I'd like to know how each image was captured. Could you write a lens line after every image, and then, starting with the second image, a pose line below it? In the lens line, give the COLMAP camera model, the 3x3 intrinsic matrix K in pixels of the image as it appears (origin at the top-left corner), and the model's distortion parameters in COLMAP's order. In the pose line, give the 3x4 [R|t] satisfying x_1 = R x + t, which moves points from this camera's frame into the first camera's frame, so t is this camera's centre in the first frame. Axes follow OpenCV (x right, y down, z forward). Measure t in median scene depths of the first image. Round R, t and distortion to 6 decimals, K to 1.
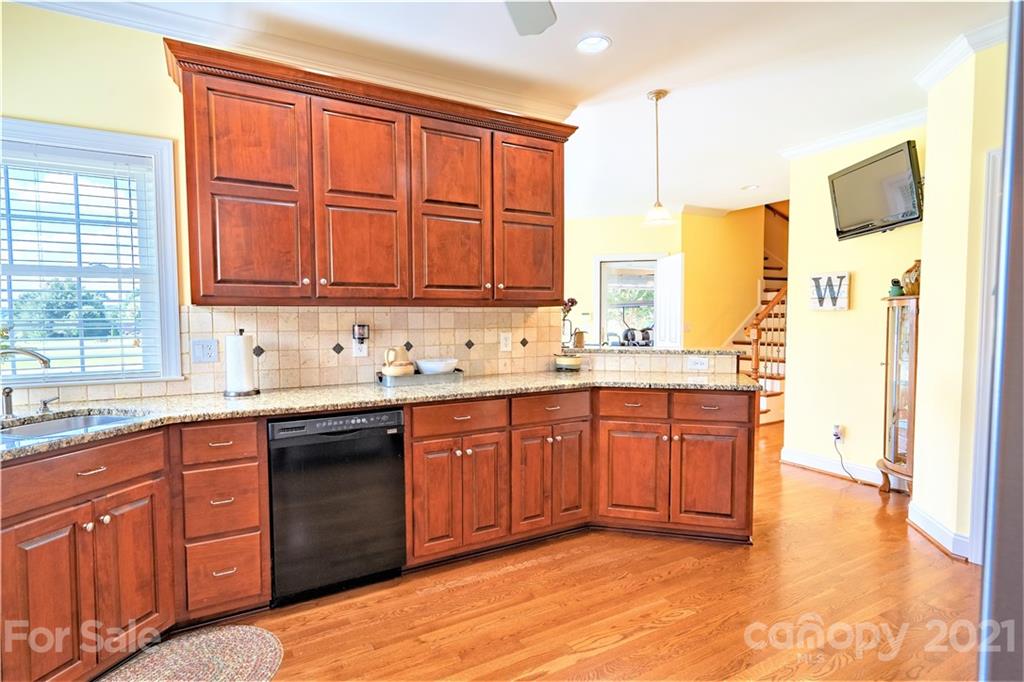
lens RADIAL K [[531.6, 0, 513.2], [0, 531.6, 339.3], [0, 0, 1]] dist [0.010015, 0.000593]
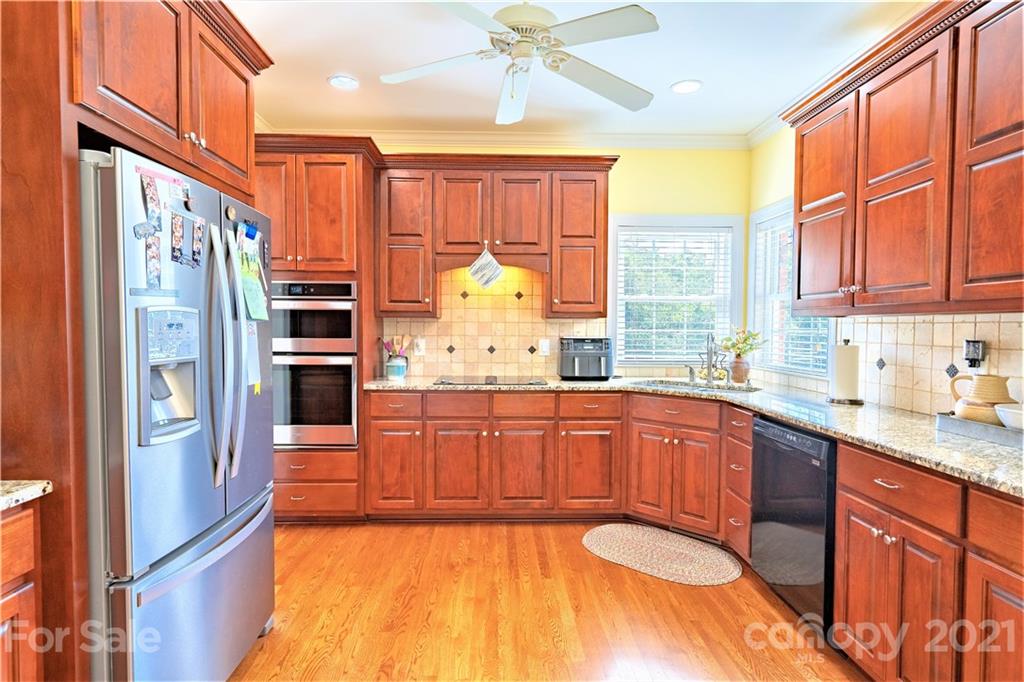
lens RADIAL K [[531.6, 0, 510.5], [0, 531.6, 344.8], [0, 0, 1]] dist [0.010015, 0.000593]
pose [[-0.460384, 0.035113, -0.887025, 0.683377], [-0.043285, 0.997141, 0.061938, -0.042467], [0.886664, 0.066910, -0.457548, 0.868531]]
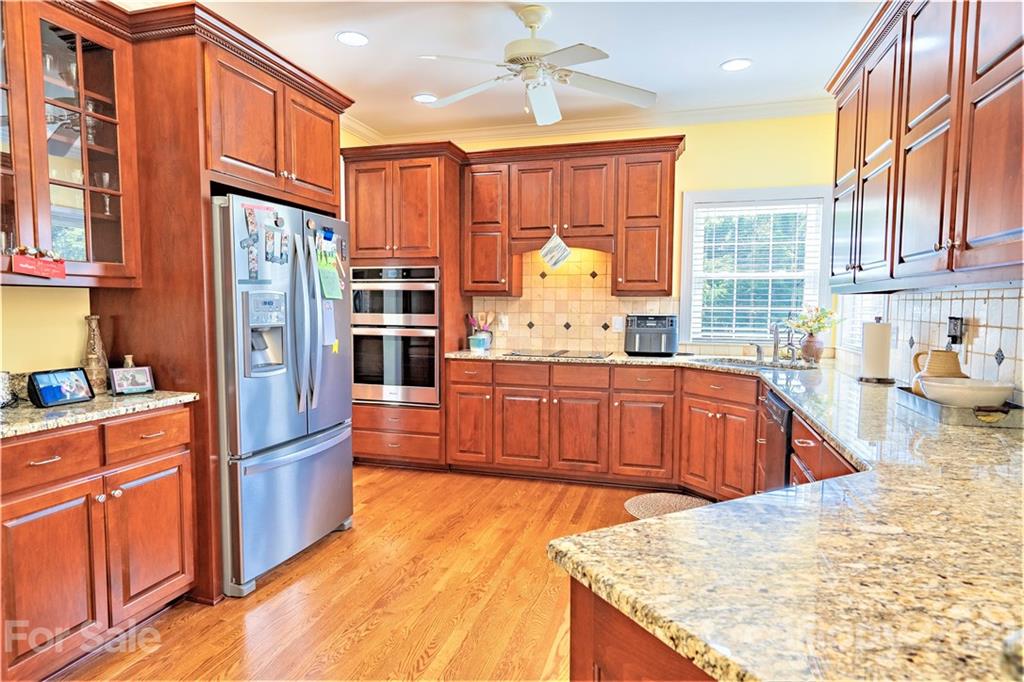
lens RADIAL K [[586.7, 0, 511.5], [0, 586.7, 344.3], [0, 0, 1]] dist [0.026835, 0.001719]
pose [[-0.708638, 0.051444, -0.703694, 0.745774], [-0.032938, 0.993839, 0.105825, -0.060449], [0.704803, 0.098170, -0.702578, 1.259292]]
